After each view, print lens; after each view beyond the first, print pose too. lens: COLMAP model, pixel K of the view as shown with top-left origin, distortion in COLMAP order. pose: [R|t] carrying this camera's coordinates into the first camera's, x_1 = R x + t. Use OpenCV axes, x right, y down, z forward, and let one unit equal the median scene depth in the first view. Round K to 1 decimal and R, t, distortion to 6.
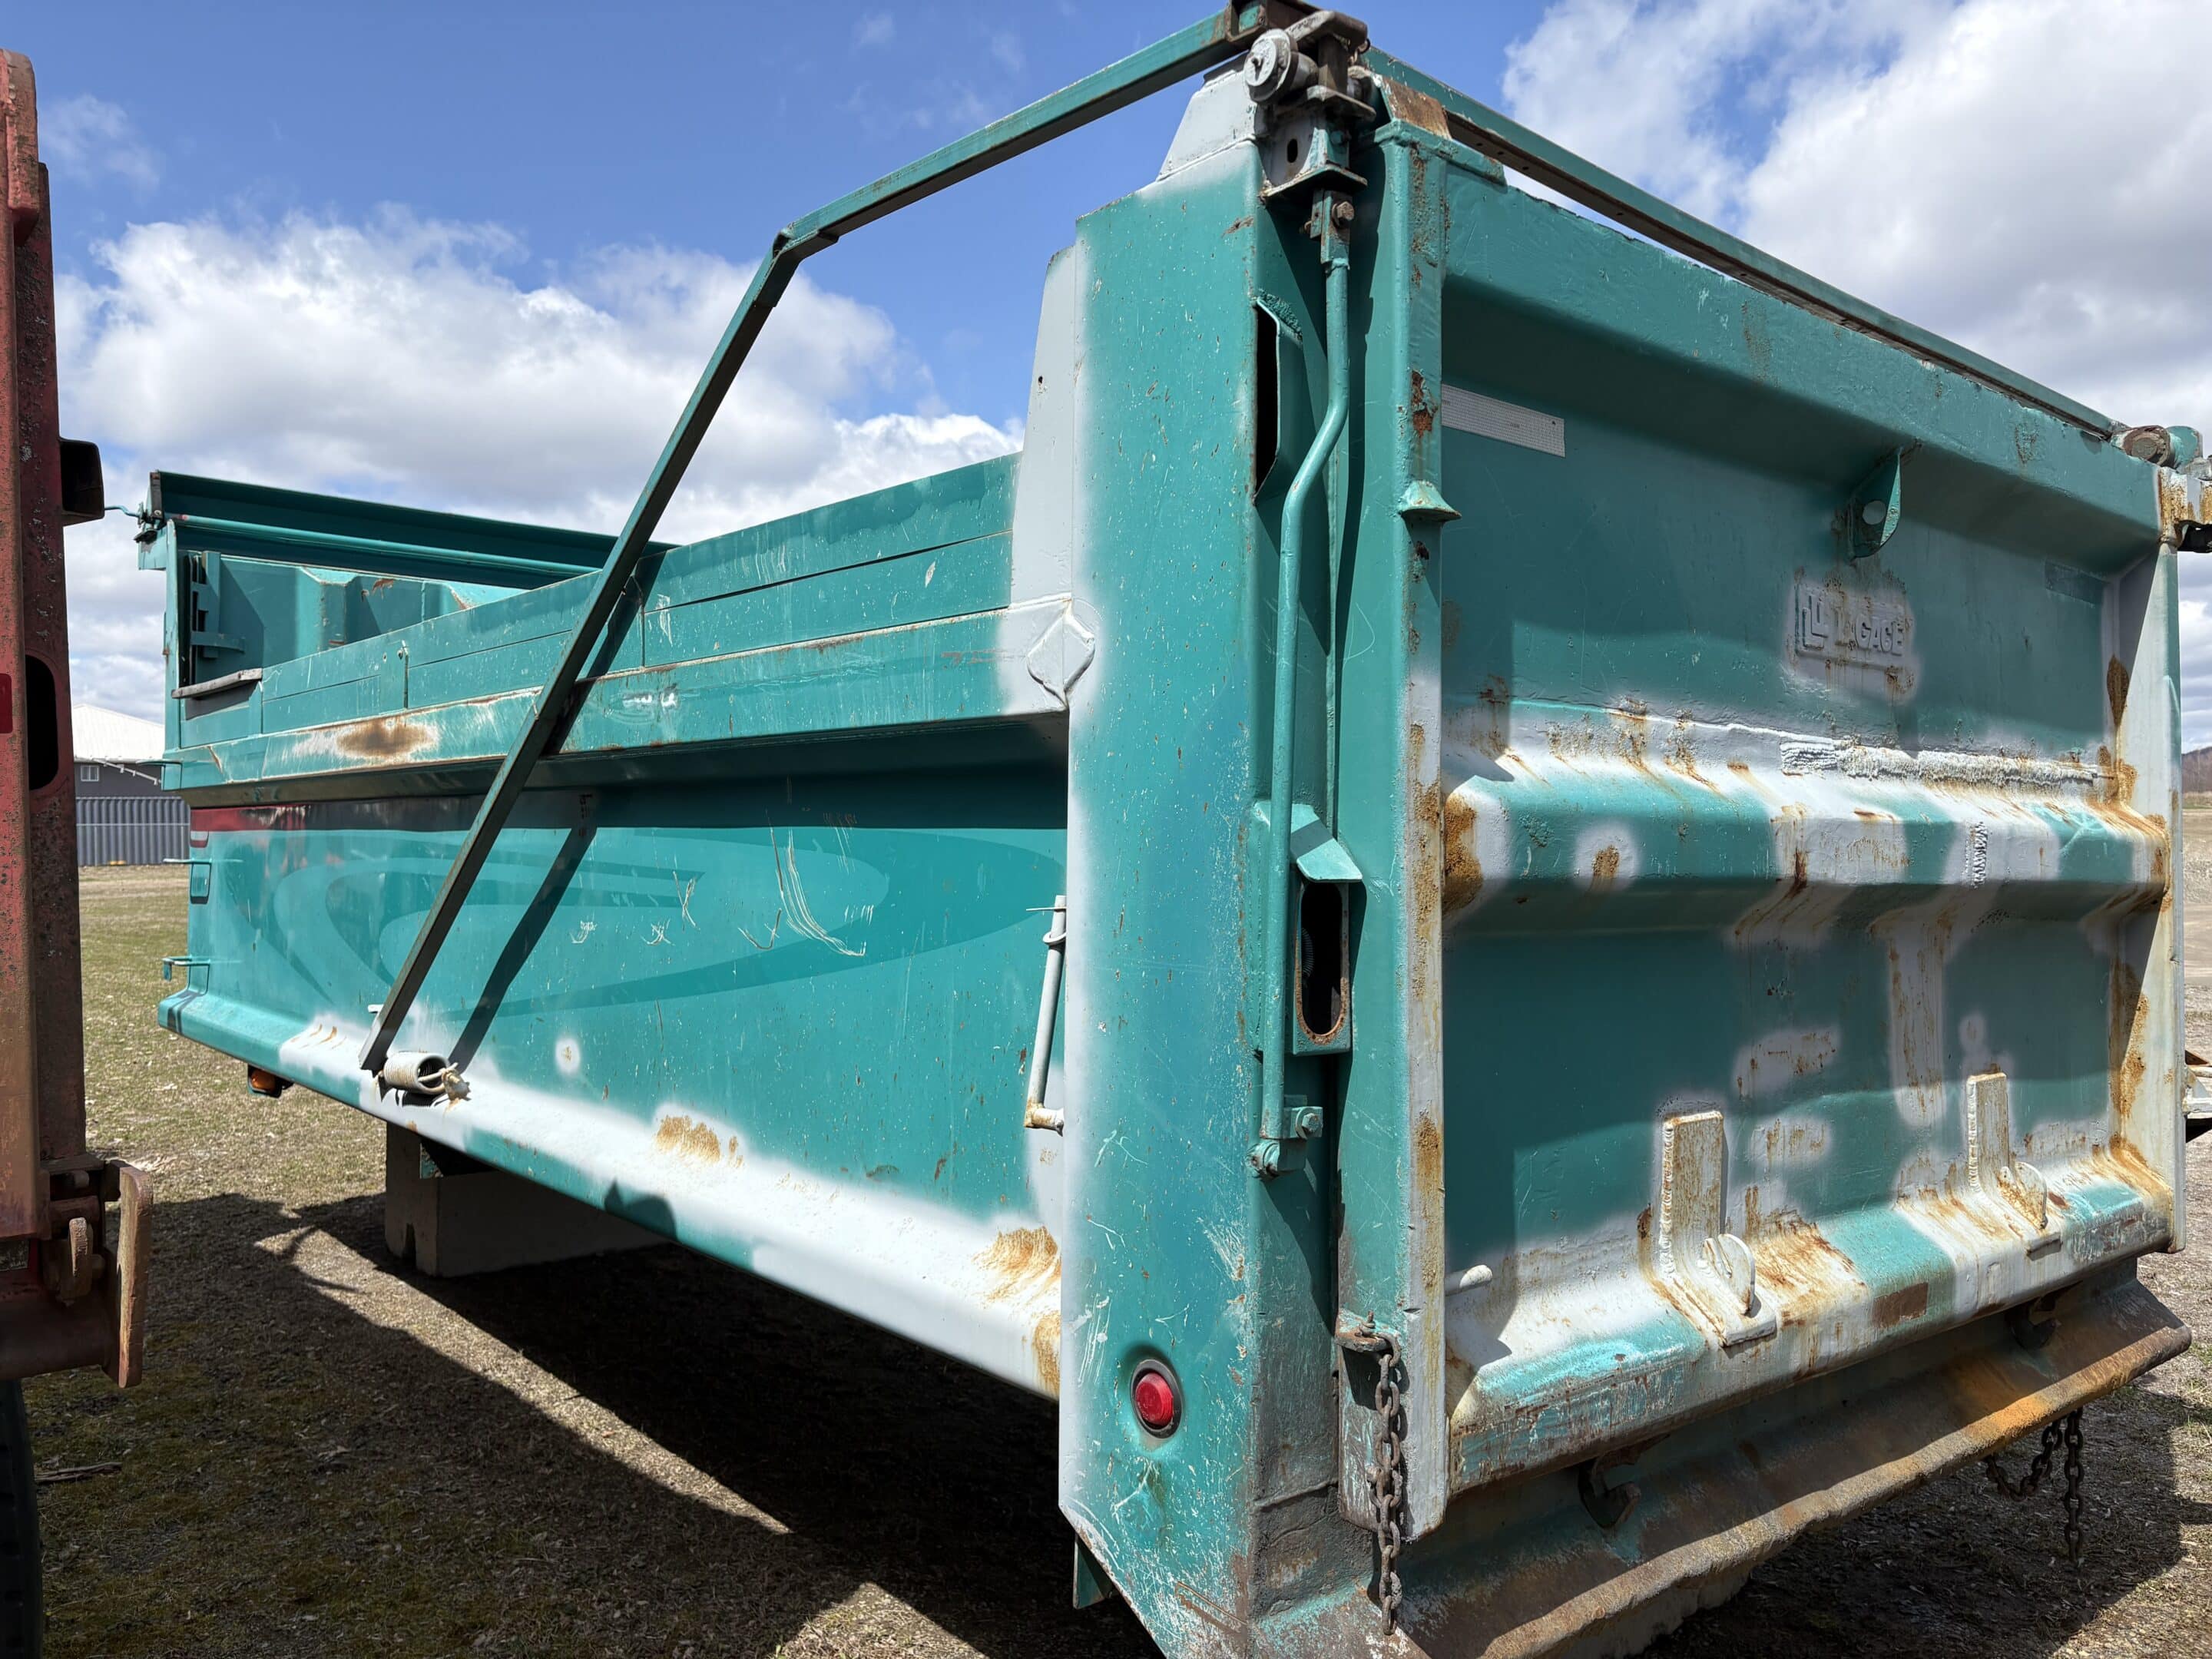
lens RADIAL K [[1675.8, 0, 1101.7], [0, 1675.8, 823.0], [0, 0, 1]] dist [0.038086, -0.025243]
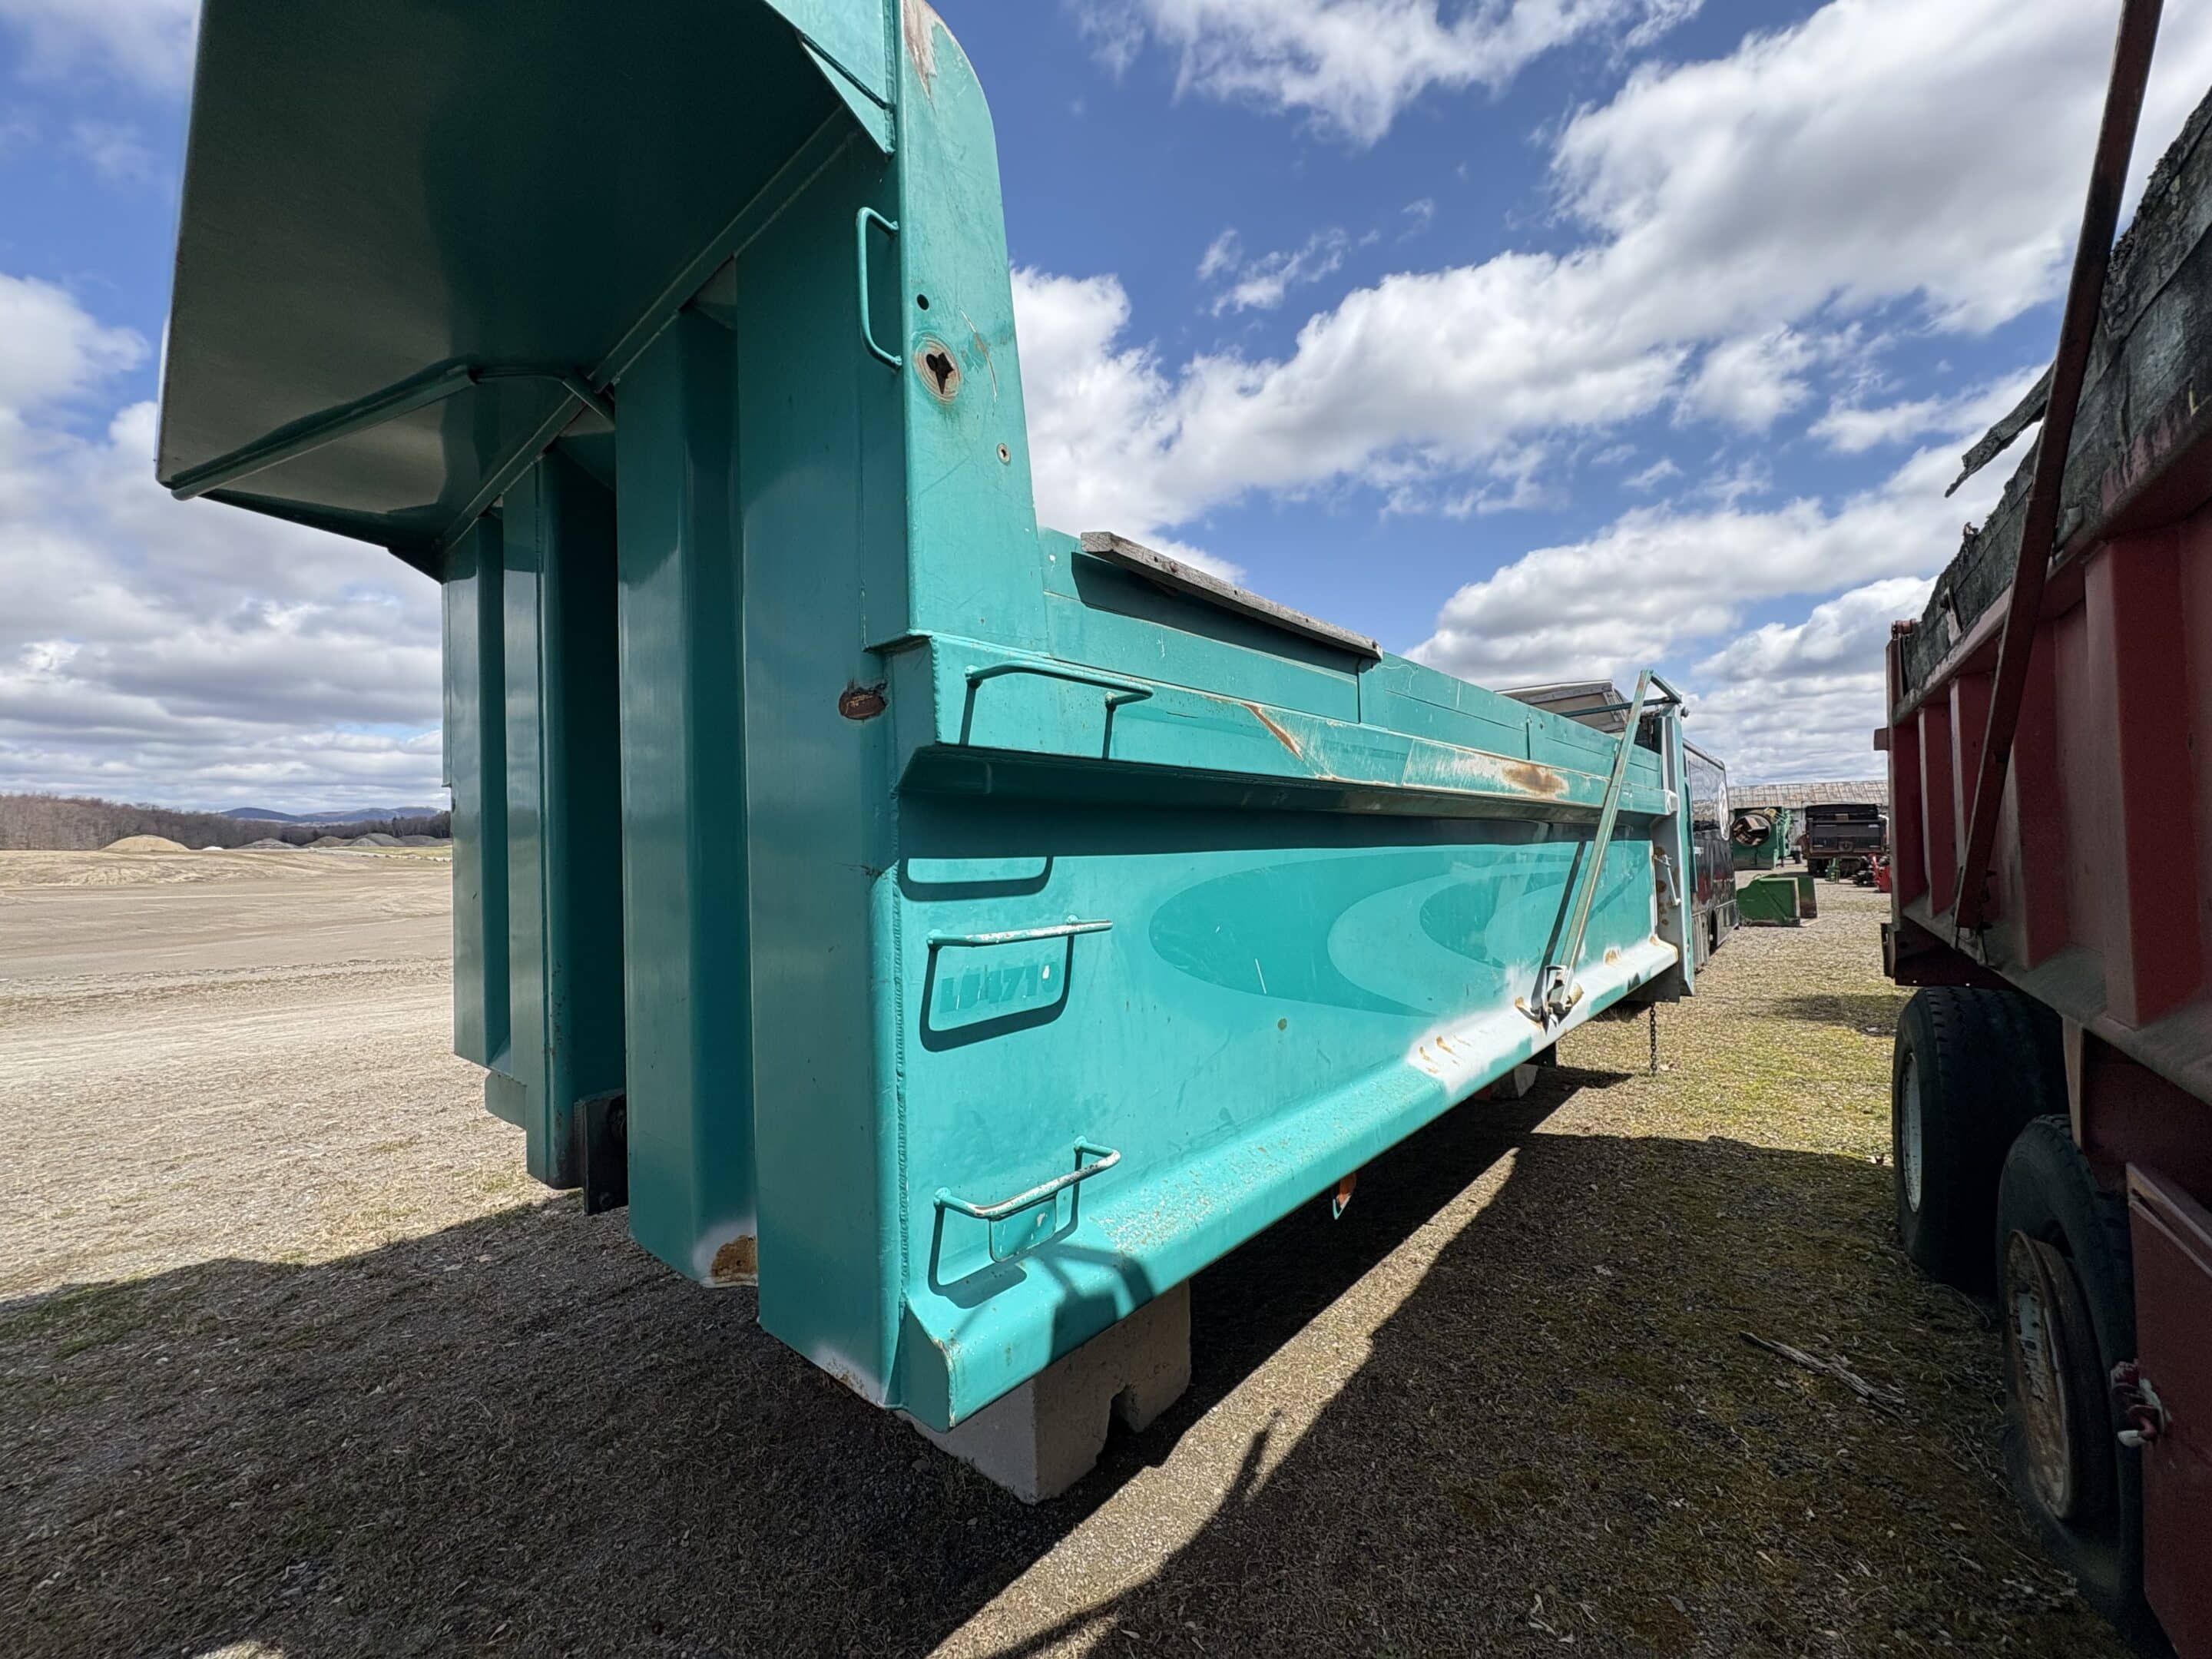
lens RADIAL K [[874.0, 0, 1097.3], [0, 874.0, 845.8], [0, 0, 1]] dist [-0.000193, 0.000008]
pose [[-0.154846, 0.019158, 0.987753, -1.051999], [0.026245, 0.999539, -0.015273, 0.007368], [-0.987590, 0.023559, -0.155277, 1.419816]]
